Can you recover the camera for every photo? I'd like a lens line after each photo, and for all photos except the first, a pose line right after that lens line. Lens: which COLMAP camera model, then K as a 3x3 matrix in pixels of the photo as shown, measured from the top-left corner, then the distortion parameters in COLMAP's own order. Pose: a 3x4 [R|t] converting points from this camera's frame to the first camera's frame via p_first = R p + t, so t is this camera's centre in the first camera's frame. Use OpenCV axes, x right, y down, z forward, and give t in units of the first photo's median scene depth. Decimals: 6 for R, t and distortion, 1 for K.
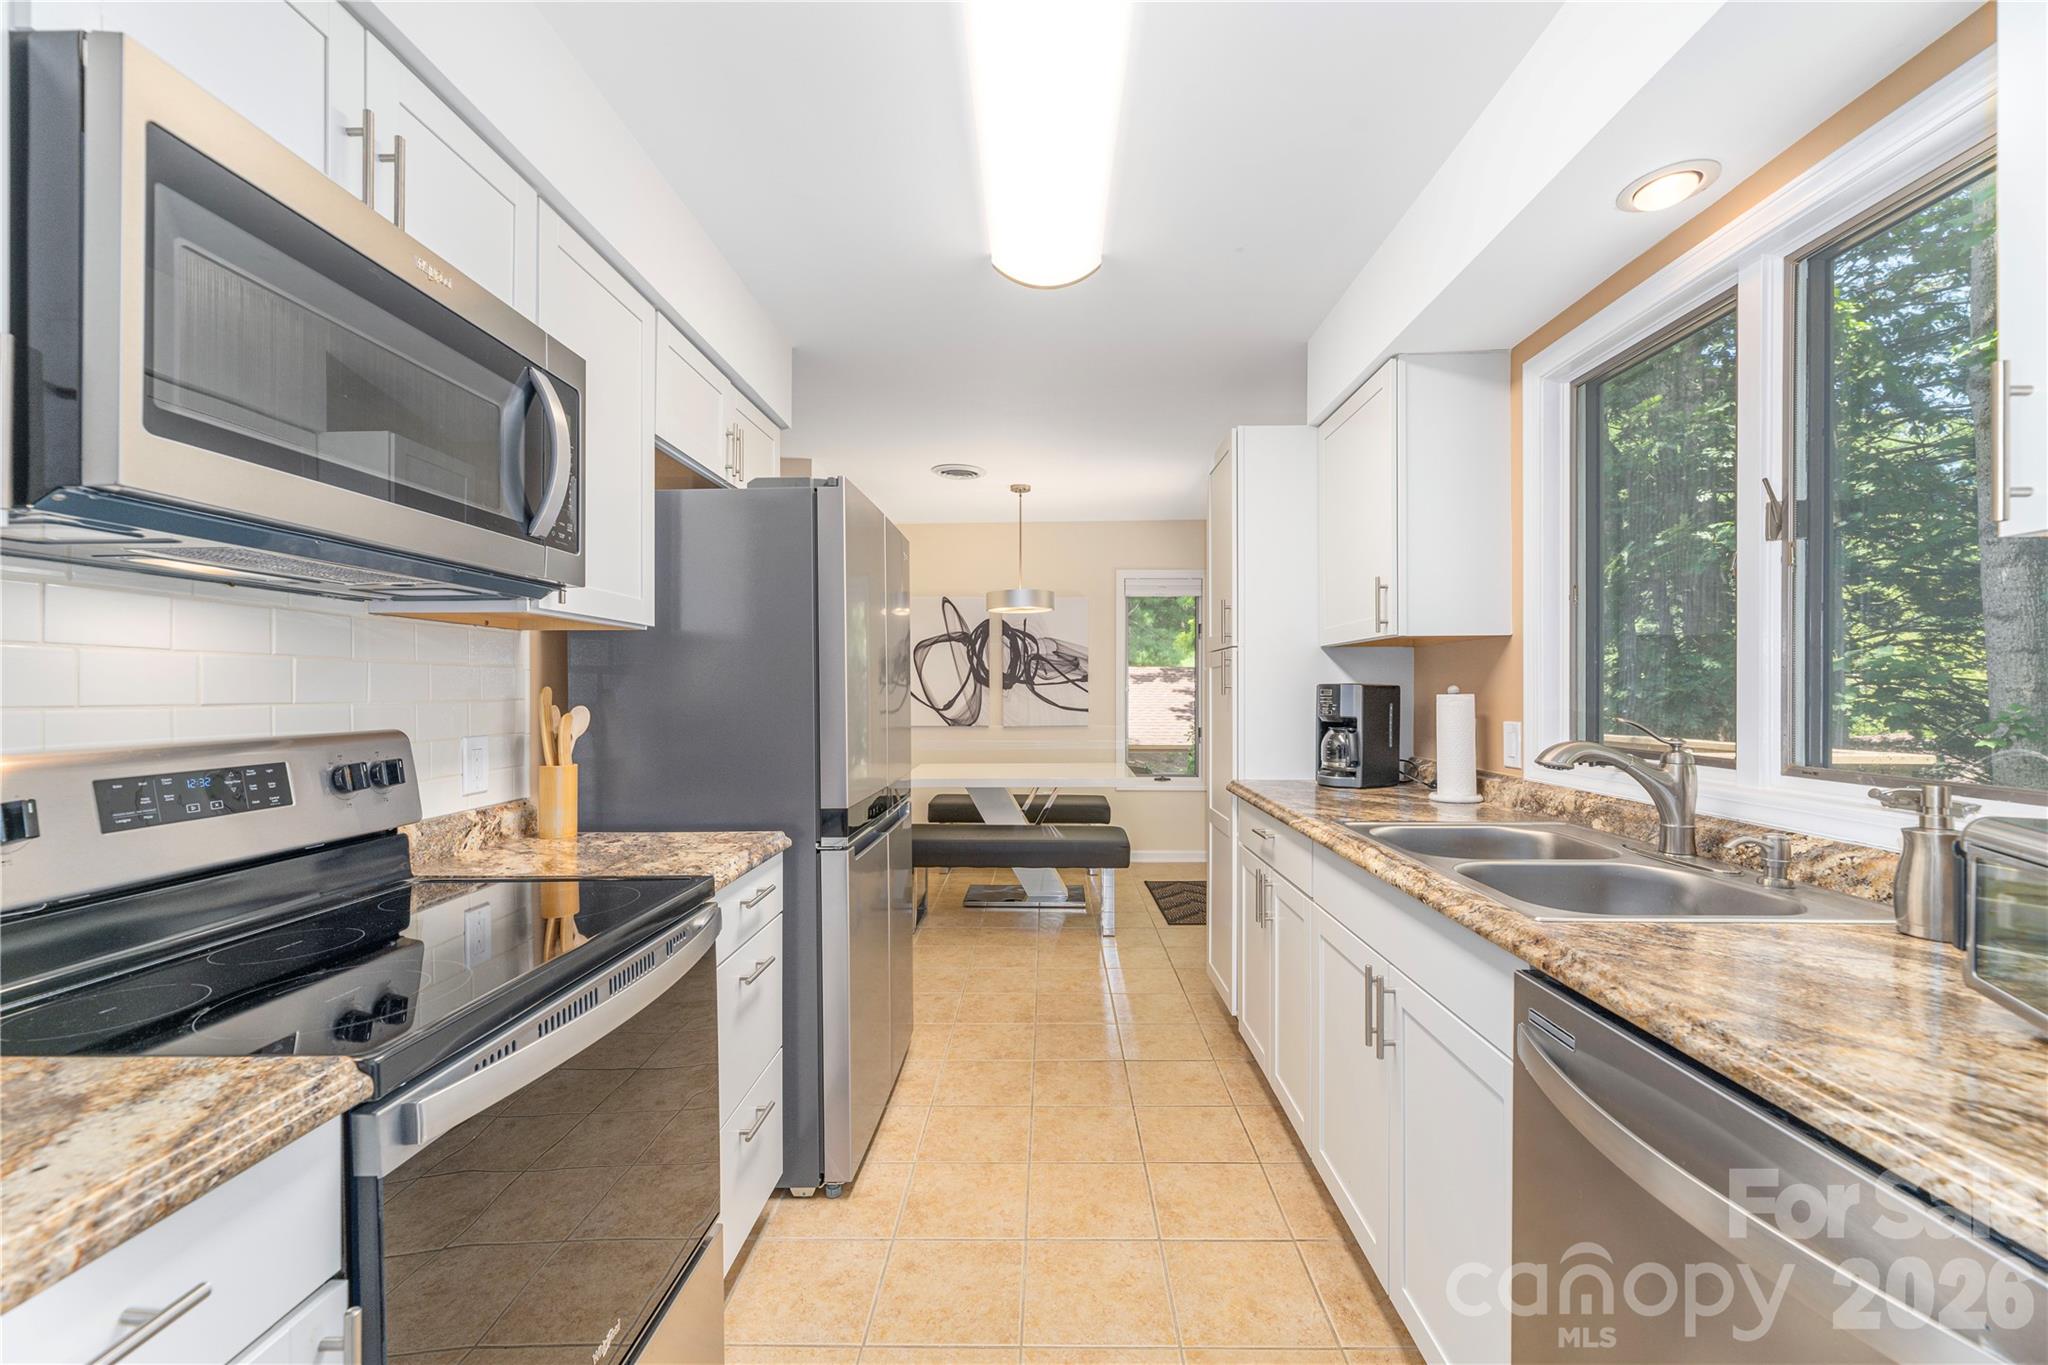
lens RADIAL K [[831.1, 0, 1028.0], [0, 831.1, 686.1], [0, 0, 1]] dist [0.003438, 0.000068]
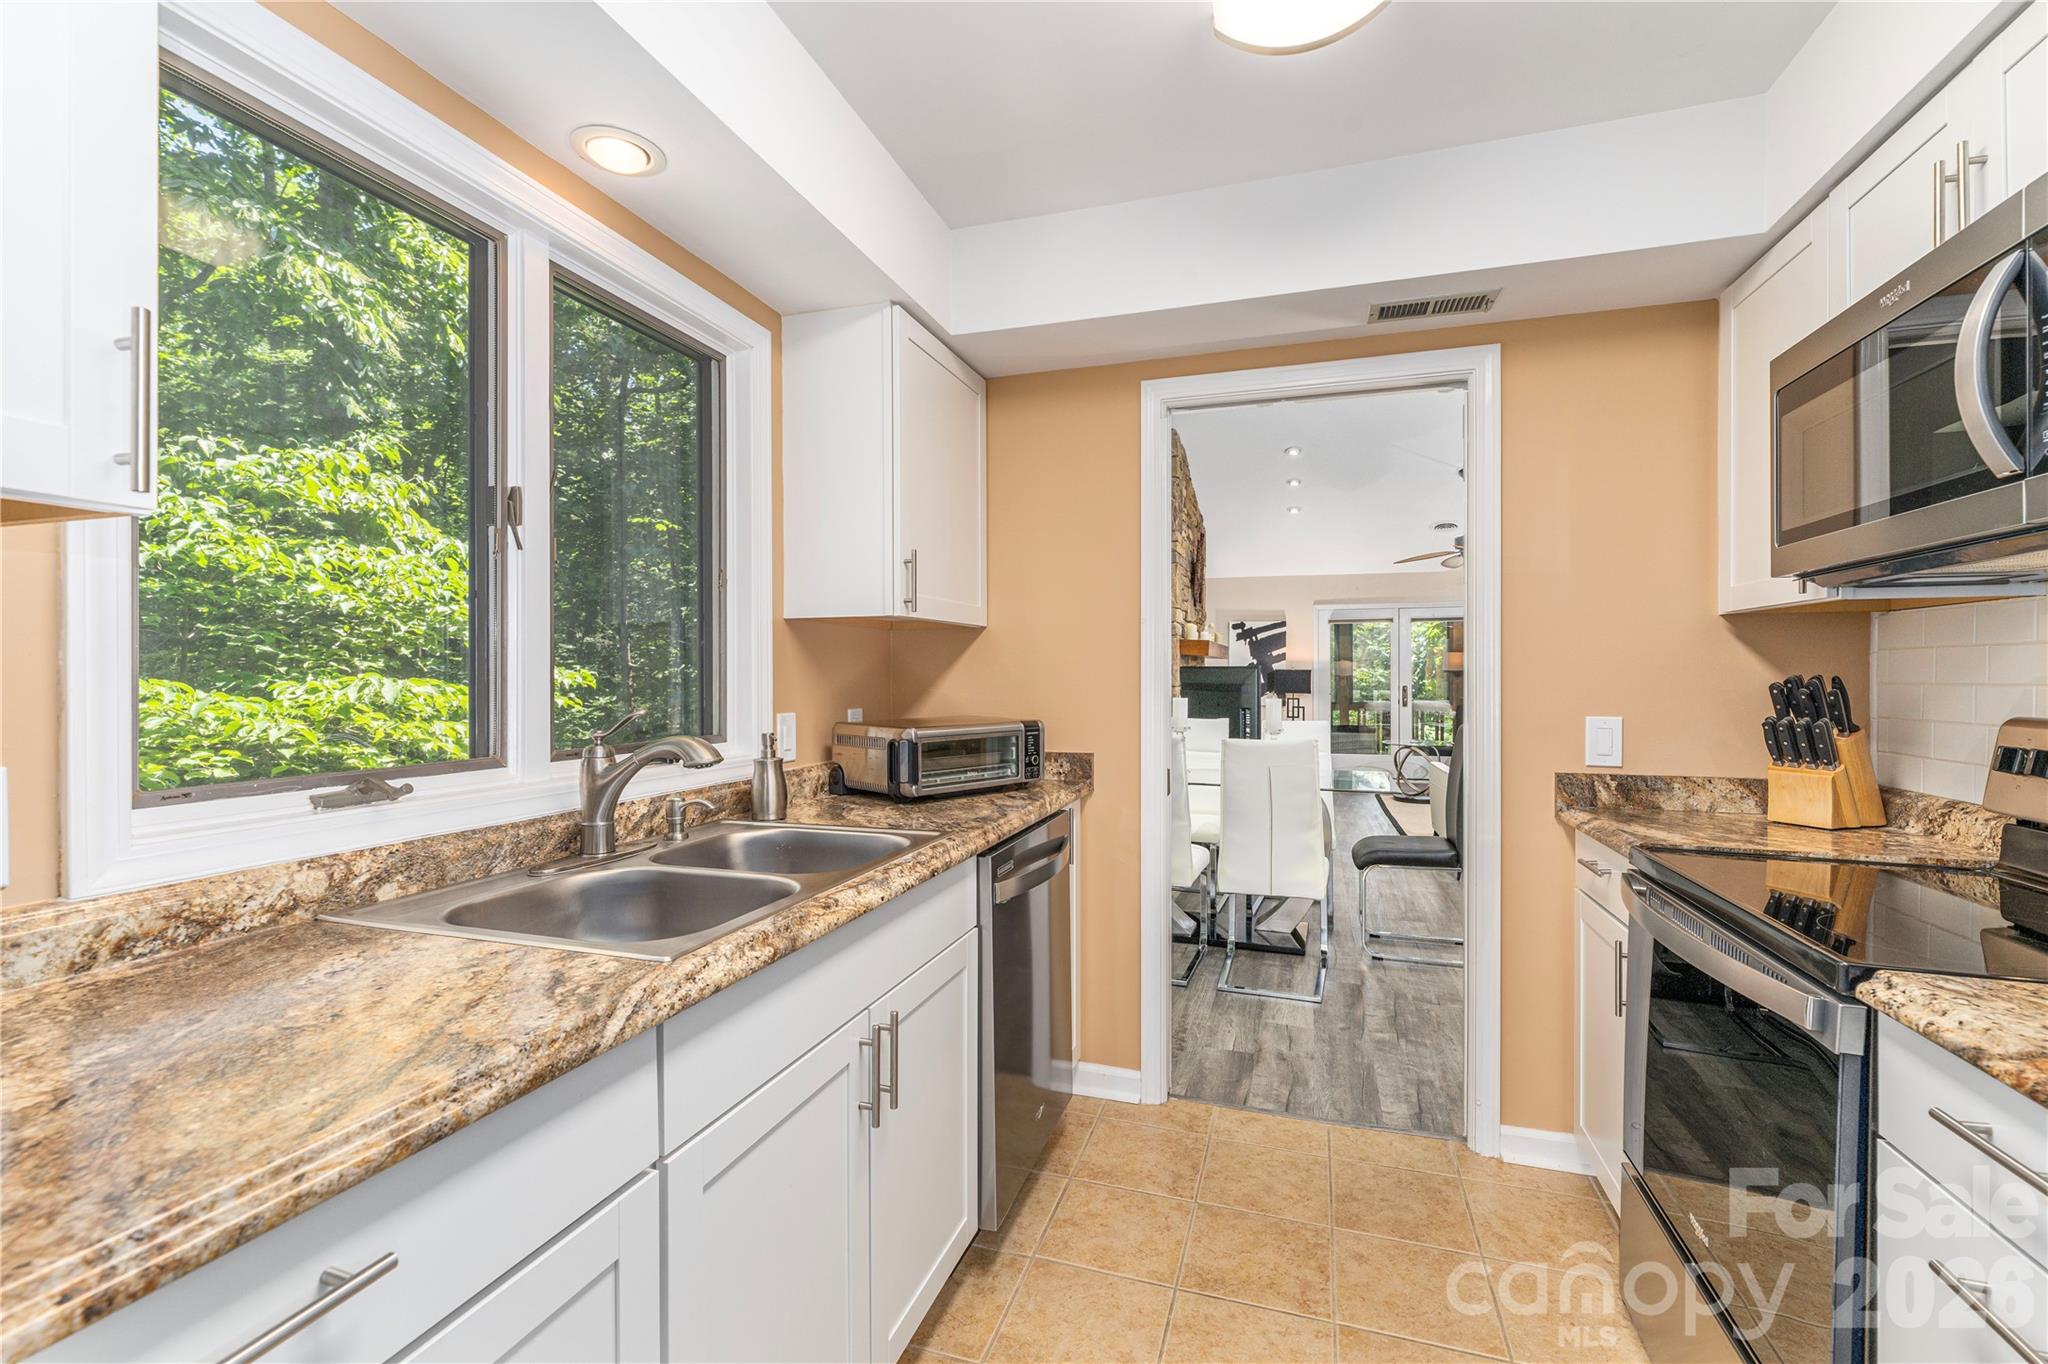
lens RADIAL K [[886.4, 0, 1024.1], [0, 886.4, 681.0], [0, 0, 1]] dist [-0.001482, -0.000126]
pose [[-0.954978, -0.007117, 0.296592, 0.007729], [-0.005001, 0.999956, 0.007891, -0.002674], [-0.296635, 0.006053, -0.954972, 0.842852]]
